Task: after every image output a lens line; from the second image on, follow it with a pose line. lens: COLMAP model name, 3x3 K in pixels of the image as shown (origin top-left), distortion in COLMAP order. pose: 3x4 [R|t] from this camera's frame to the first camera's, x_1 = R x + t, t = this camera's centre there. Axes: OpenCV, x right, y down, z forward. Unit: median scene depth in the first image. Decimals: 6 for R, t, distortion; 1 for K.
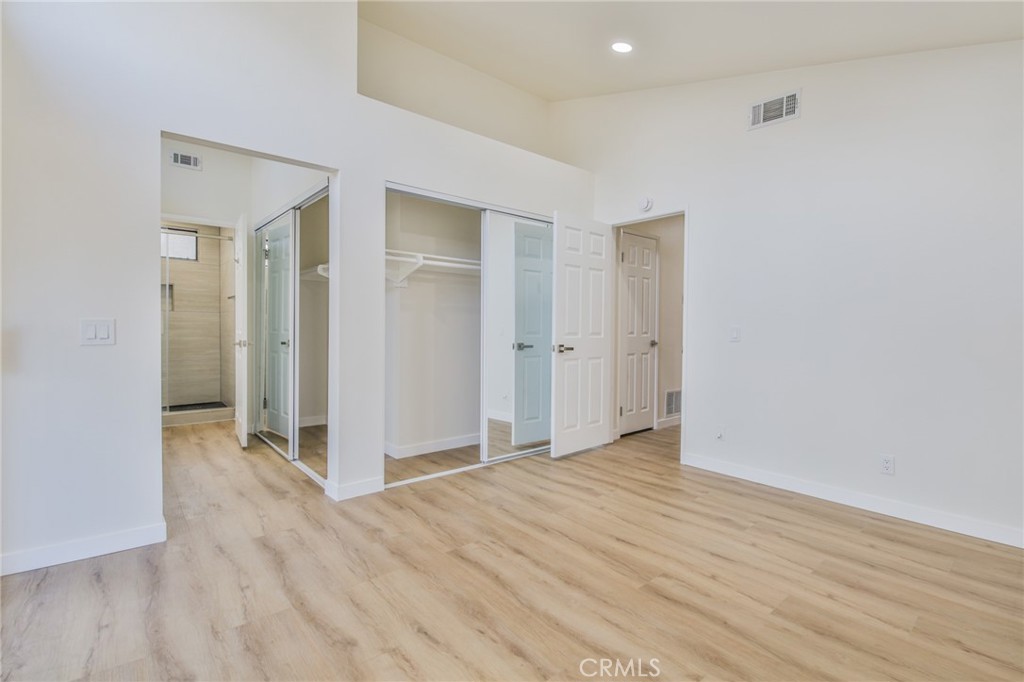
lens RADIAL K [[468.4, 0, 517.3], [0, 468.4, 334.7], [0, 0, 1]] dist [-0.011135, -0.006531]
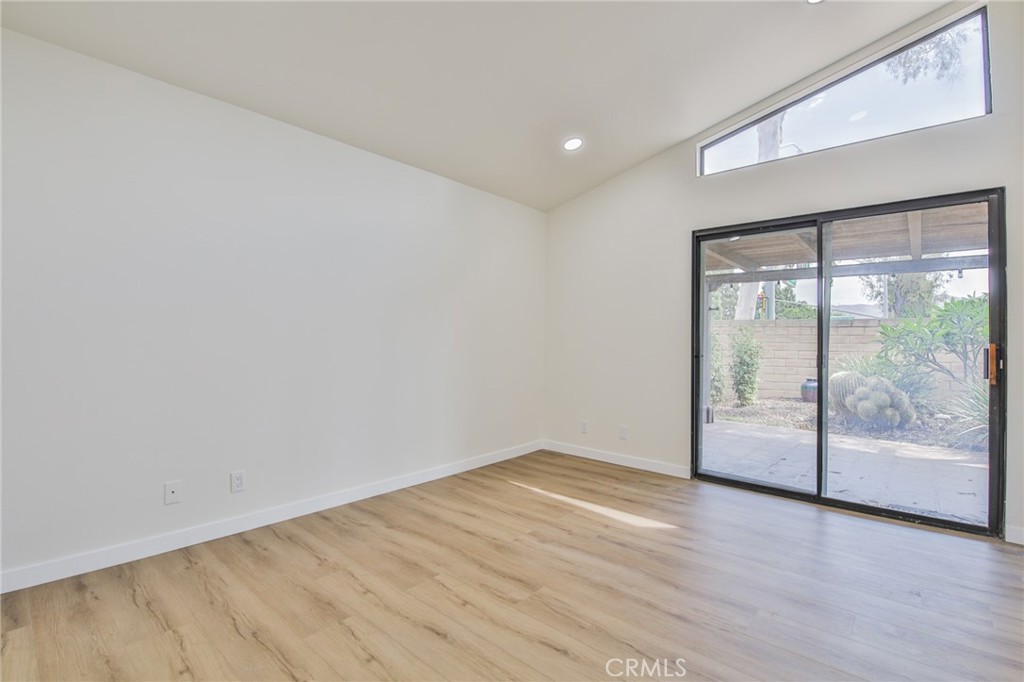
lens RADIAL K [[468.4, 0, 517.3], [0, 468.4, 334.7], [0, 0, 1]] dist [-0.011135, -0.006531]
pose [[-0.990168, -0.022255, -0.138103, 0.477613], [-0.023339, 0.999708, 0.006237, -0.041014], [0.137924, 0.009398, -0.990398, 2.036807]]
